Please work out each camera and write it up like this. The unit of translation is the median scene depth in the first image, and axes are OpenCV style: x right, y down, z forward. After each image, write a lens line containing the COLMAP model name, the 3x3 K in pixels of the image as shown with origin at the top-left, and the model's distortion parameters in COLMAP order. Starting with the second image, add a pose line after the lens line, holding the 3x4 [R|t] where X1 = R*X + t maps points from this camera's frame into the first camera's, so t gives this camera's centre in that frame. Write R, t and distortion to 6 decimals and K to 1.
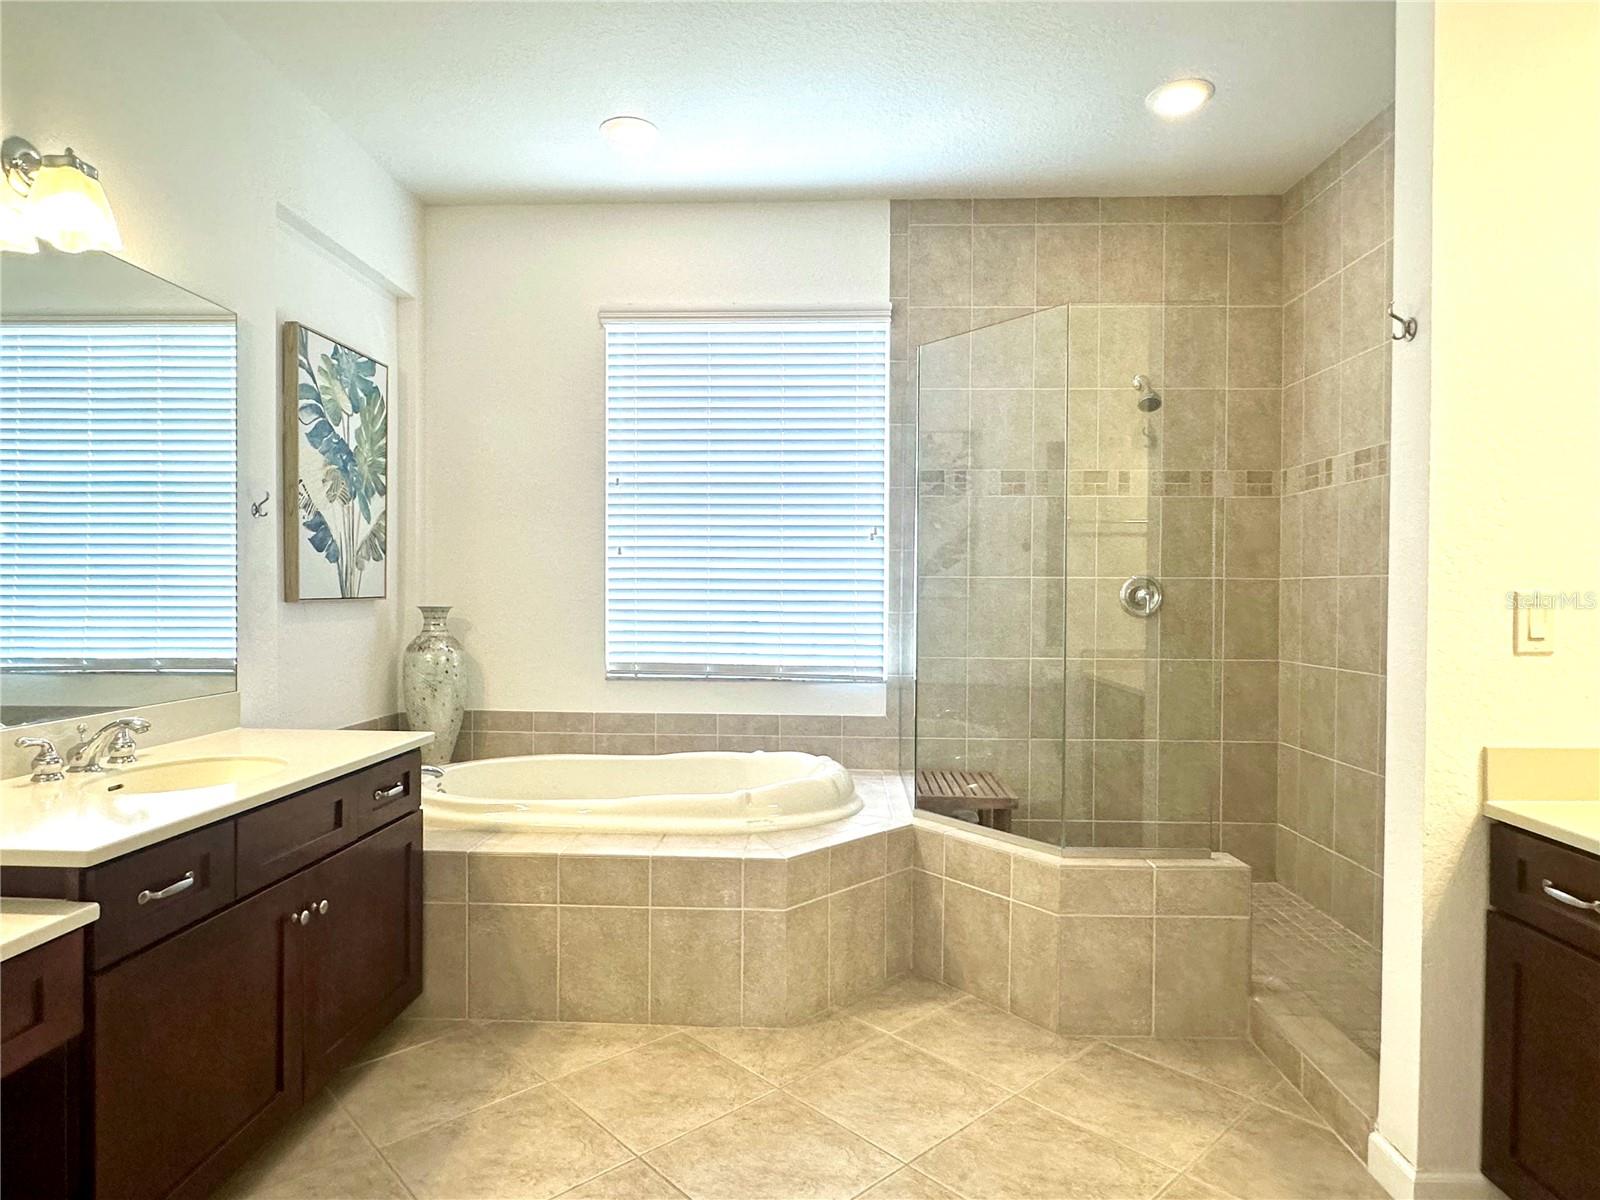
lens RADIAL K [[927.1, 0, 795.4], [0, 927.1, 607.9], [0, 0, 1]] dist [-0.002444, 0.001142]
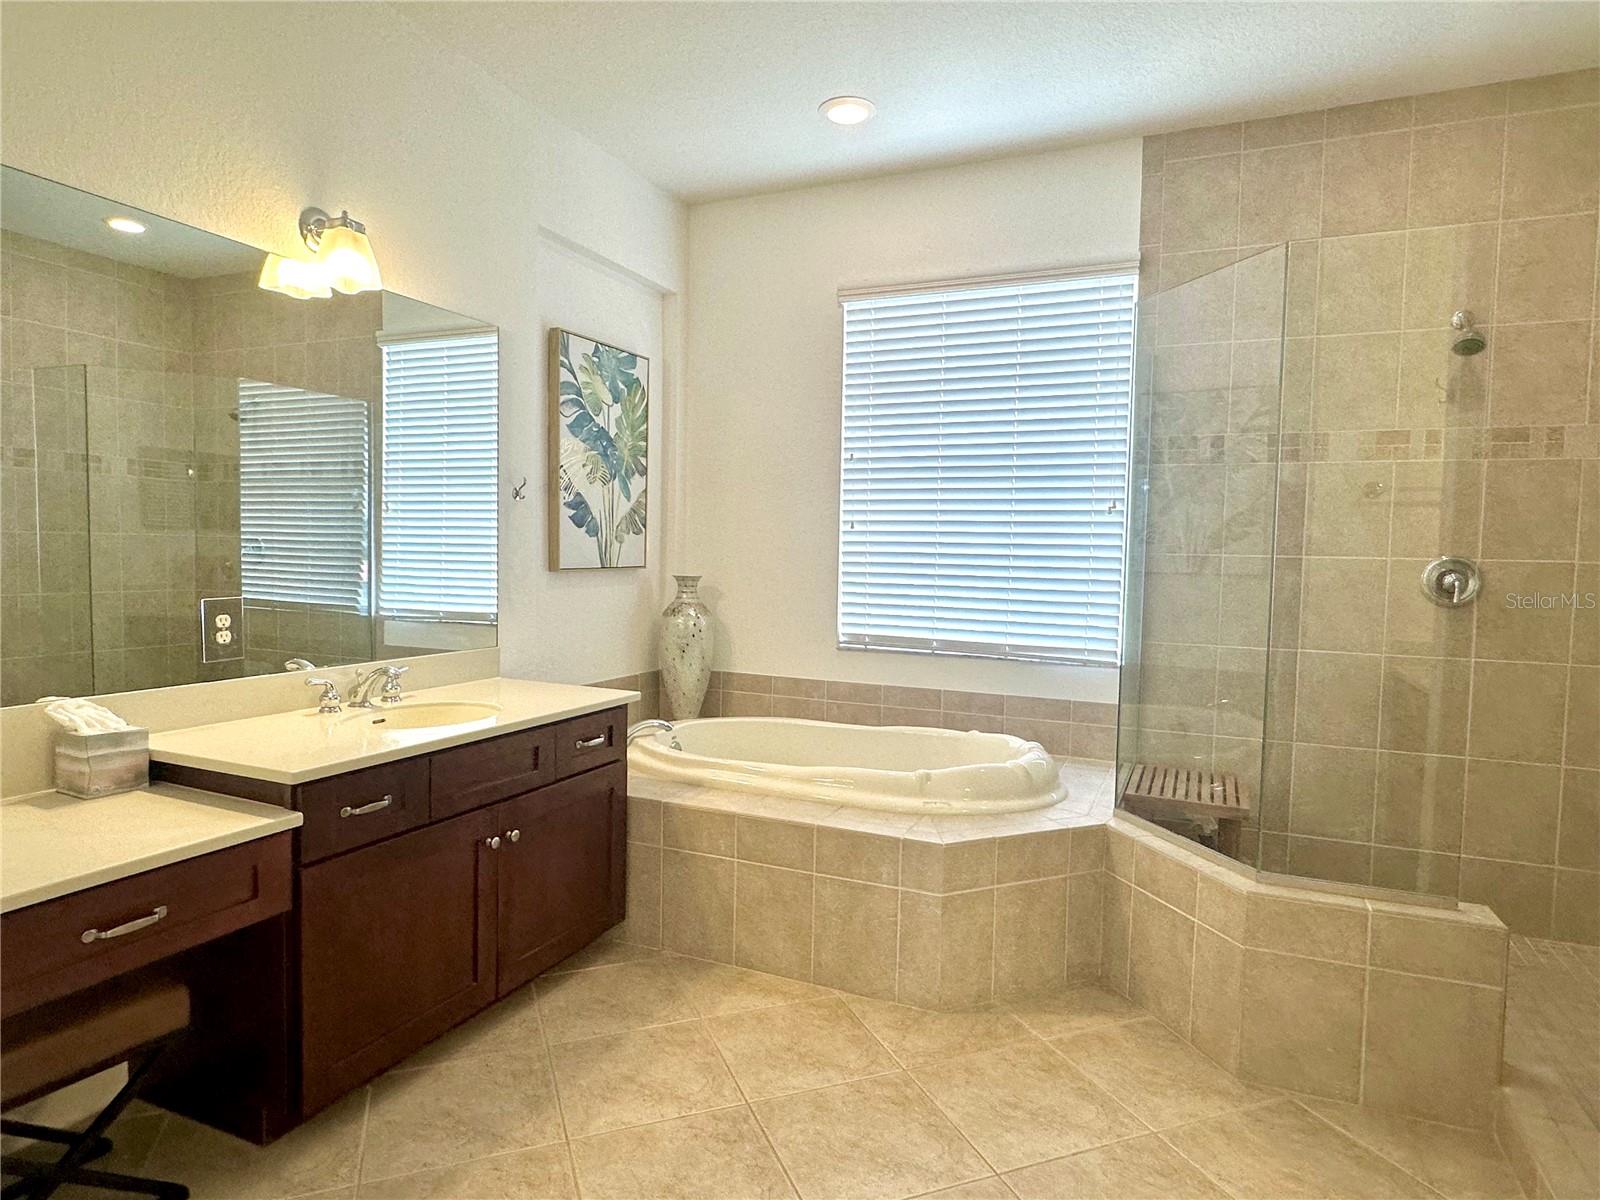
lens RADIAL K [[928.3, 0, 799.1], [0, 928.3, 603.3], [0, 0, 1]] dist [-0.000100, -0.000356]
pose [[0.930675, 0.033043, -0.364351, 0.164877], [-0.020027, 0.999021, 0.039445, -0.017784], [0.365297, -0.029414, 0.930426, 0.026205]]
